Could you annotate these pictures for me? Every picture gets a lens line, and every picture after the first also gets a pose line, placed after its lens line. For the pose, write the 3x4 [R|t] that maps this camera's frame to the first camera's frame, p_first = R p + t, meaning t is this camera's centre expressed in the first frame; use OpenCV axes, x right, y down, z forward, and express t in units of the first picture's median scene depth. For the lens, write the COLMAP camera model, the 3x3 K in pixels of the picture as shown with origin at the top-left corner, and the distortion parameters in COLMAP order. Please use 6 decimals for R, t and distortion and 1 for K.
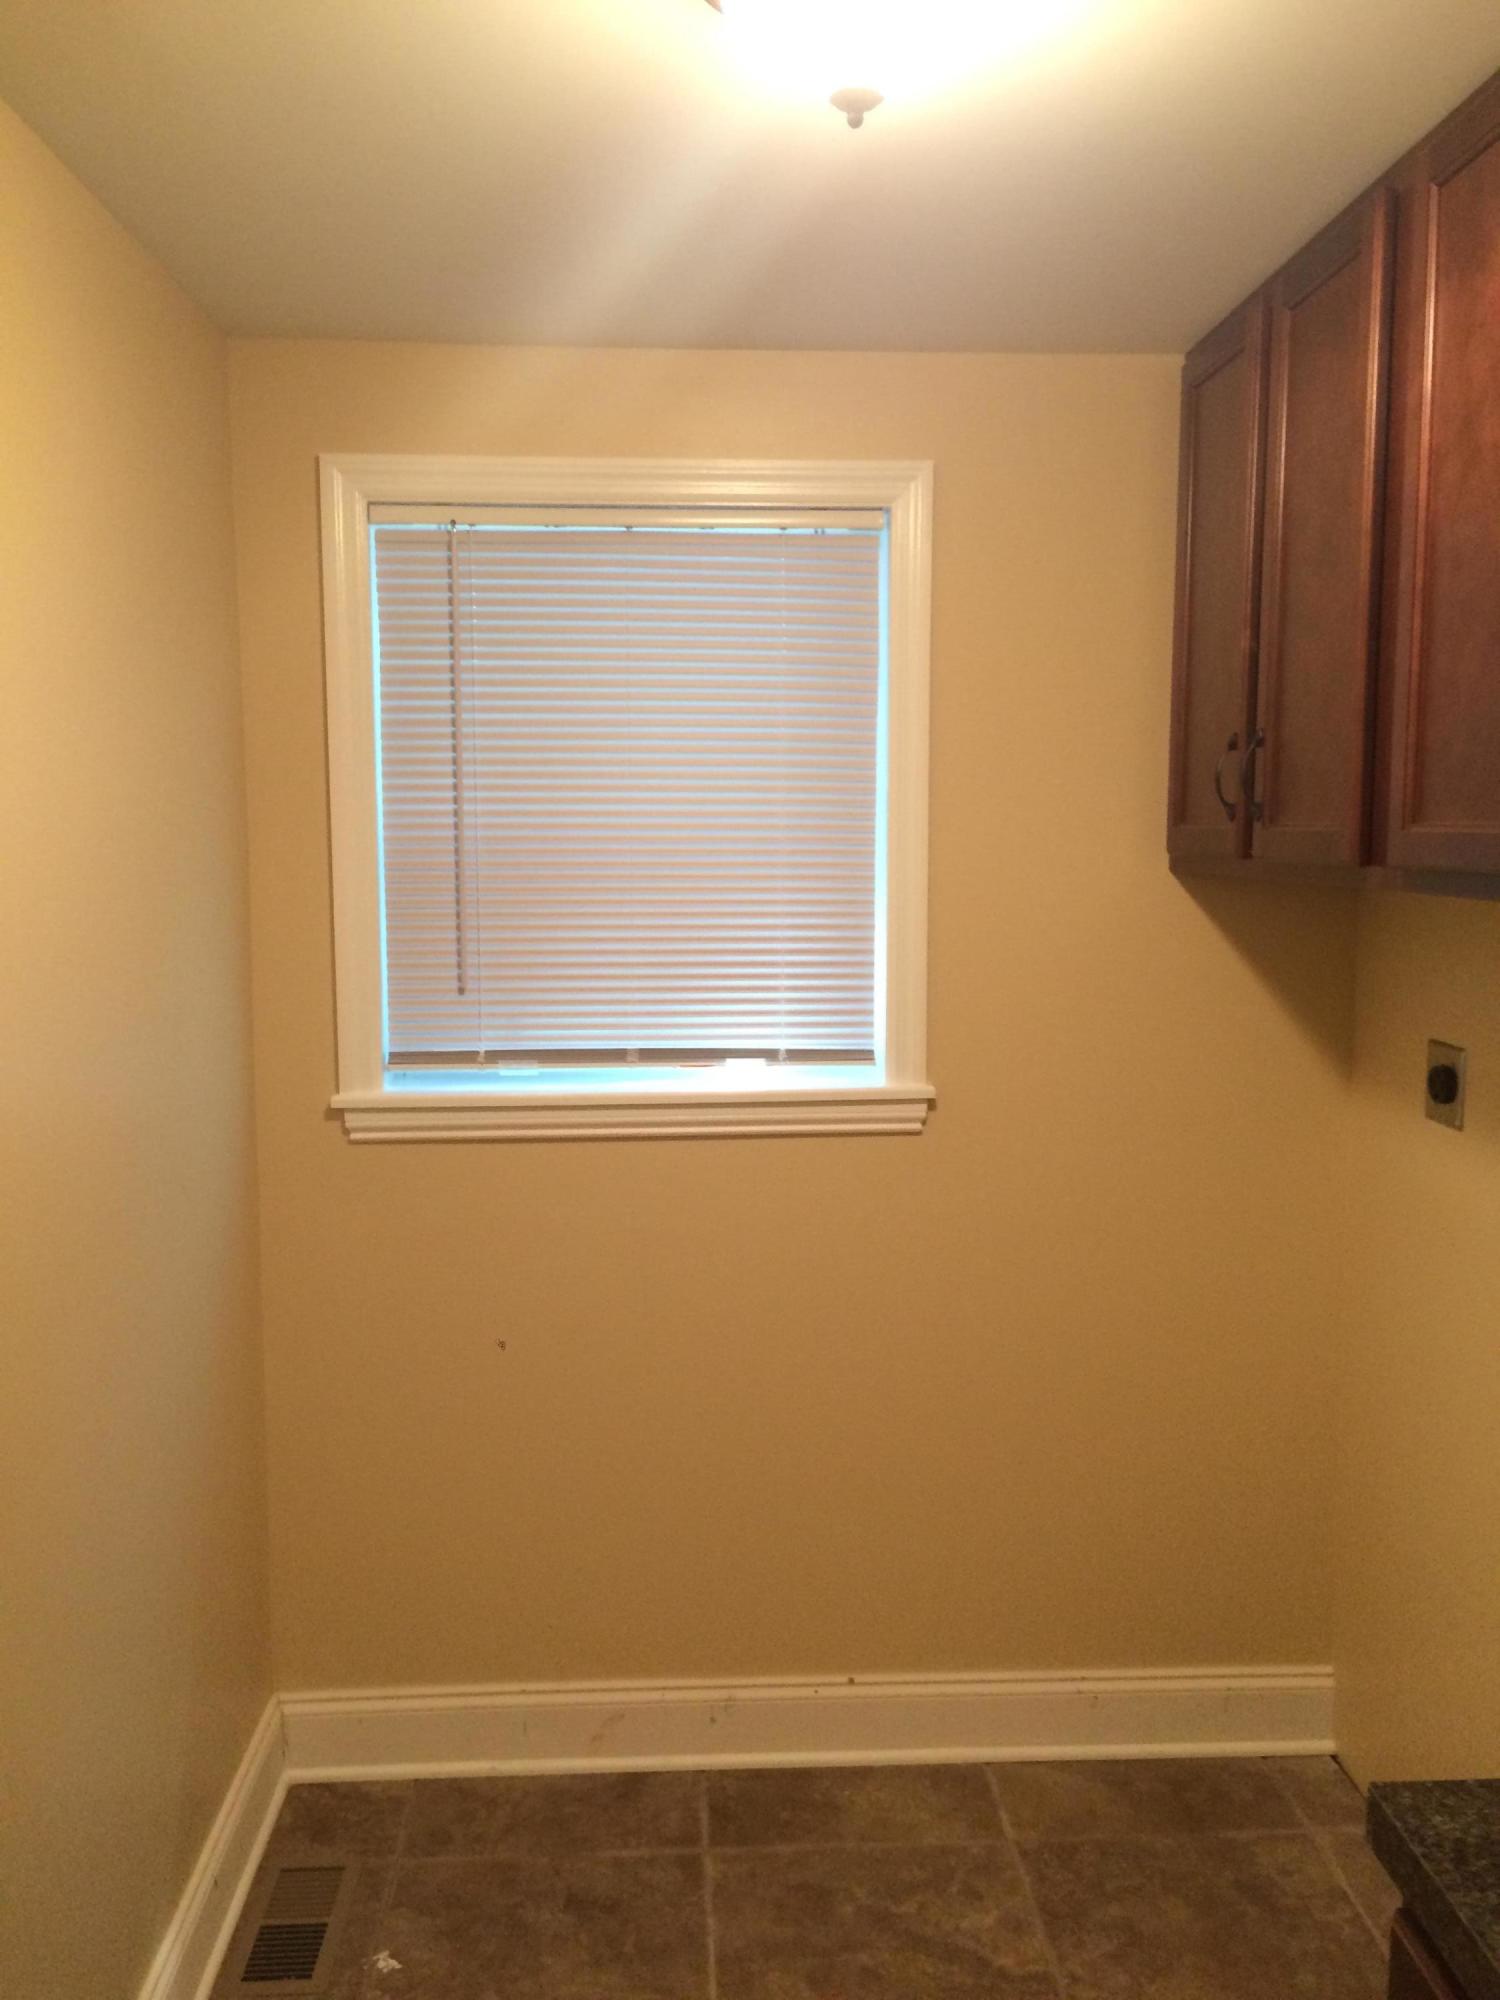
lens RADIAL K [[1695.2, 0, 750.0], [0, 1695.2, 1000.0], [0, 0, 1]] dist [0.007113, -0.004045]
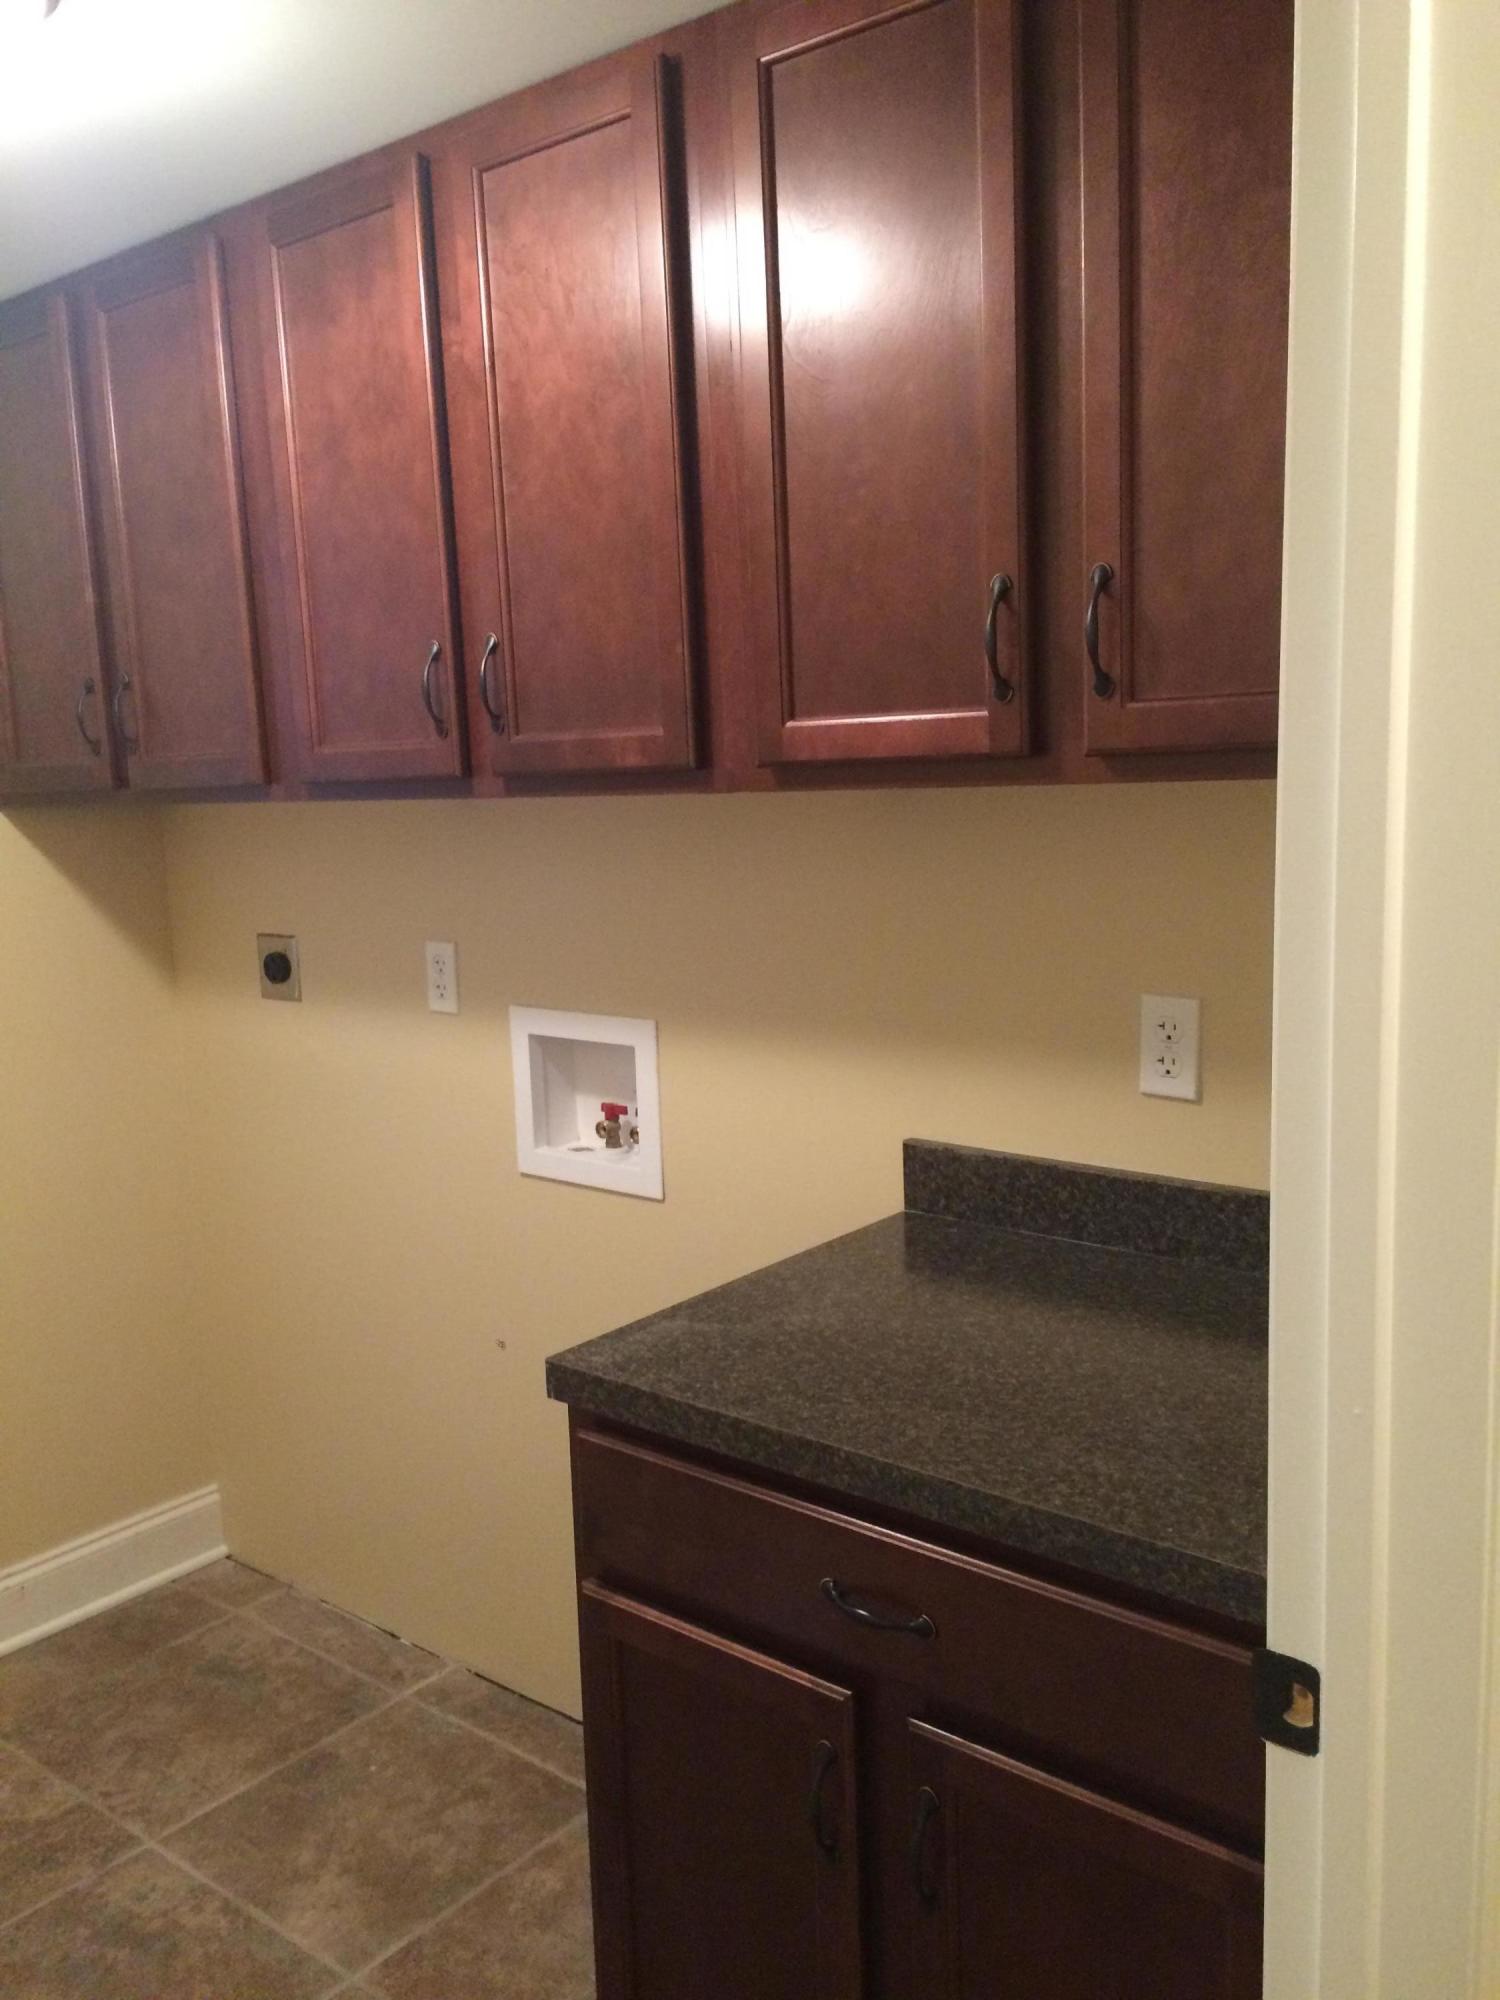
lens RADIAL K [[1637.0, 0, 750.0], [0, 1637.0, 1000.0], [0, 0, 1]] dist [0.012907, 0.002623]
pose [[0.676037, -0.134002, 0.724581, -0.227332], [0.113061, 0.990545, 0.077703, 0.019541], [-0.728142, 0.029392, 0.684796, -0.065685]]
